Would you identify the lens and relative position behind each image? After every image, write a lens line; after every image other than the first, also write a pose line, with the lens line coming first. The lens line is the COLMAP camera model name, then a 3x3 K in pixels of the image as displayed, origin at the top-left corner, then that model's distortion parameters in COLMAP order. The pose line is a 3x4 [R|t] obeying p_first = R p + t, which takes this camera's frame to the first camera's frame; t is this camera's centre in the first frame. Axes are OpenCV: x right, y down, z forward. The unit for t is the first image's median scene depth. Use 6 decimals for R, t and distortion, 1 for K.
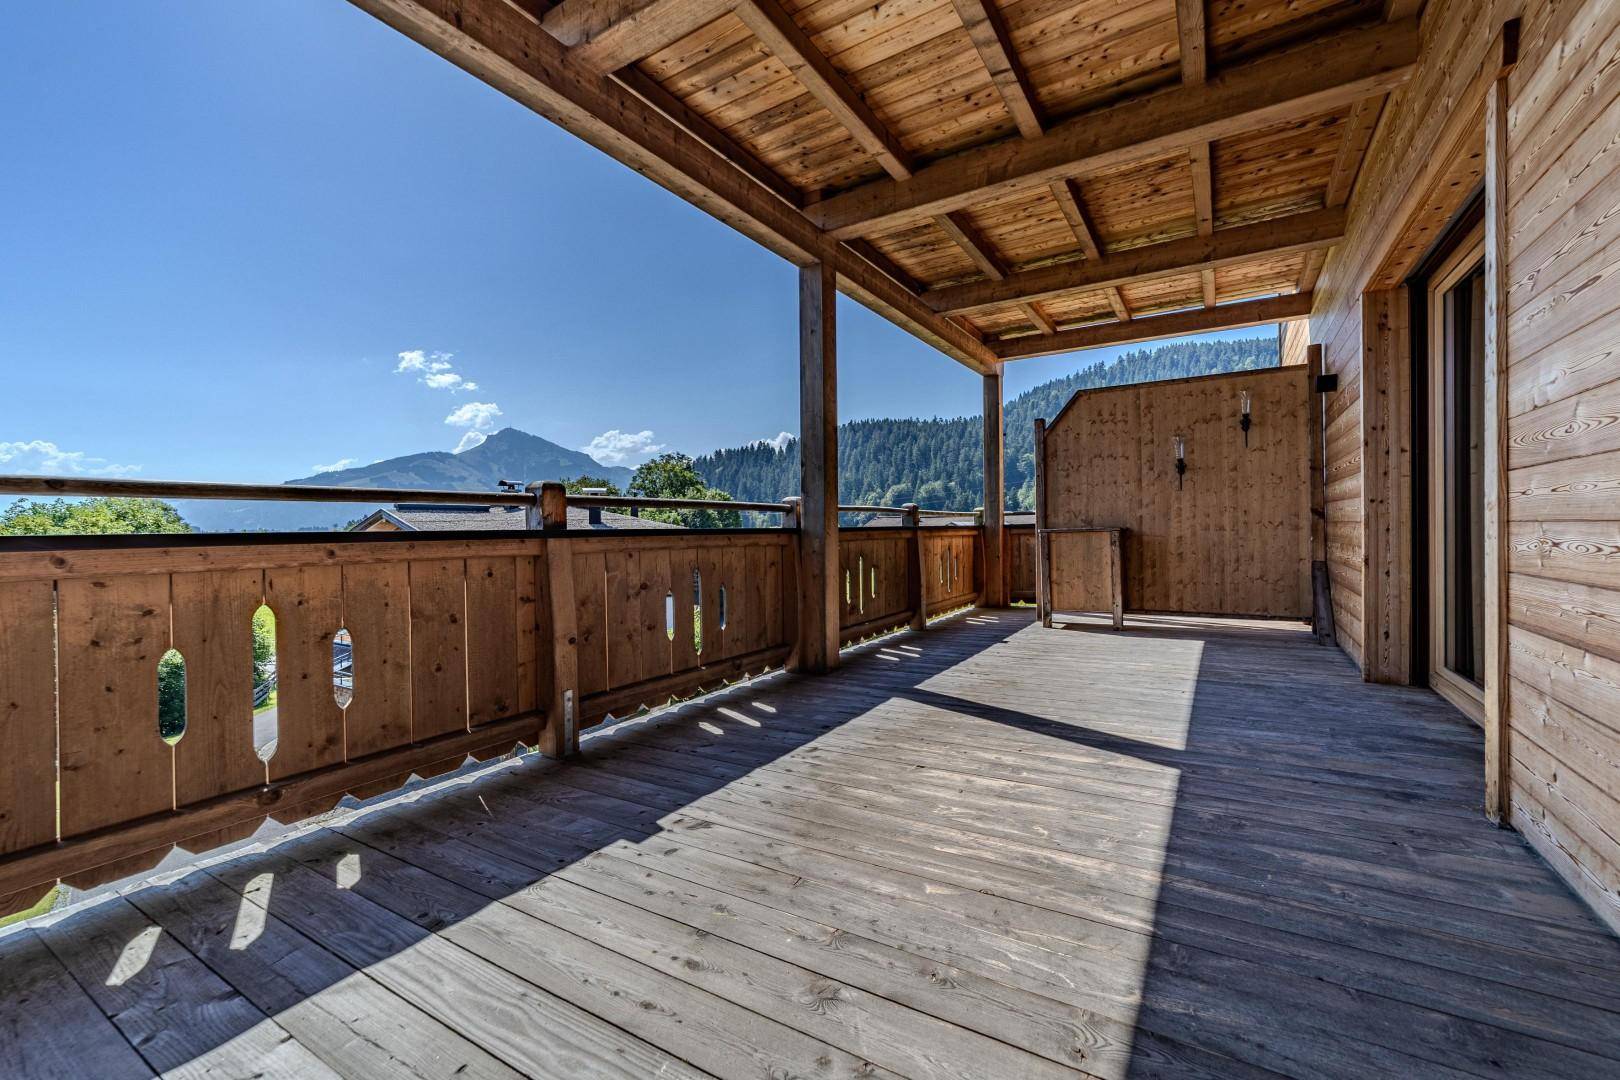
lens RADIAL K [[639.2, 0, 765.4], [0, 639.2, 541.8], [0, 0, 1]] dist [0.001818, 0.000910]
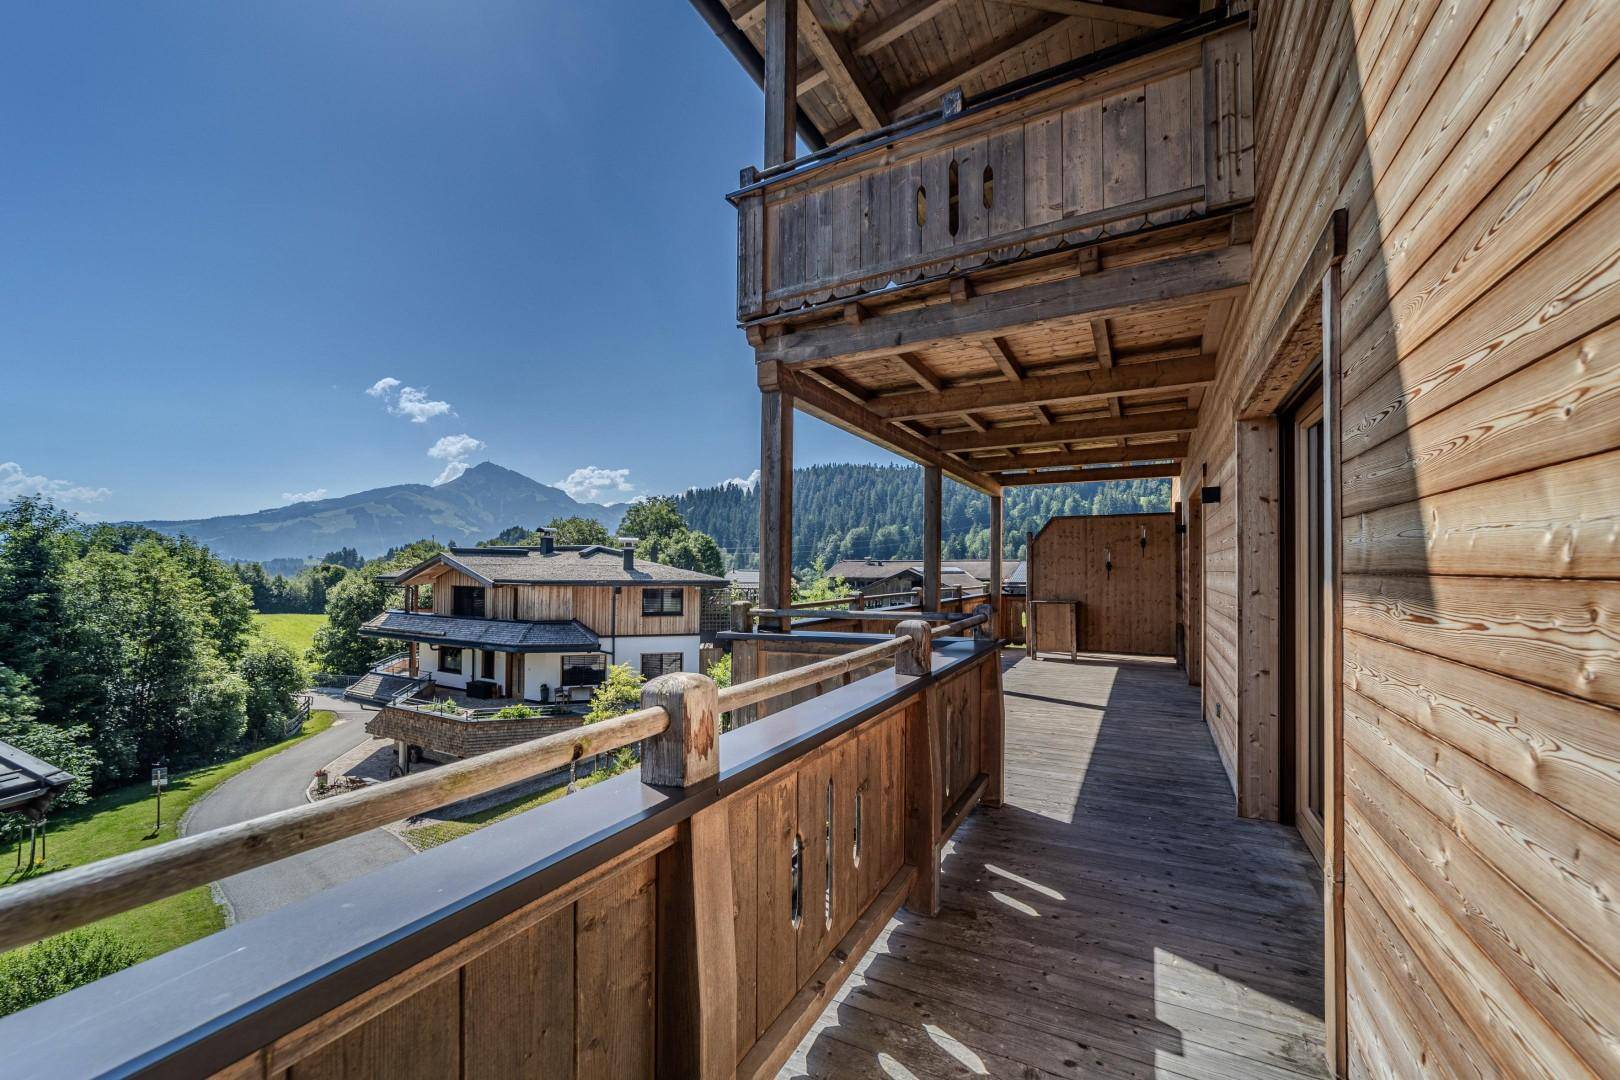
lens RADIAL K [[656.5, 0, 805.1], [0, 656.5, 563.4], [0, 0, 1]] dist [-0.001256, -0.000024]
pose [[0.989490, 0.028177, 0.141829, -0.056724], [-0.024922, 0.999385, -0.024678, -0.008677], [-0.142437, 0.020884, 0.989584, -0.087336]]
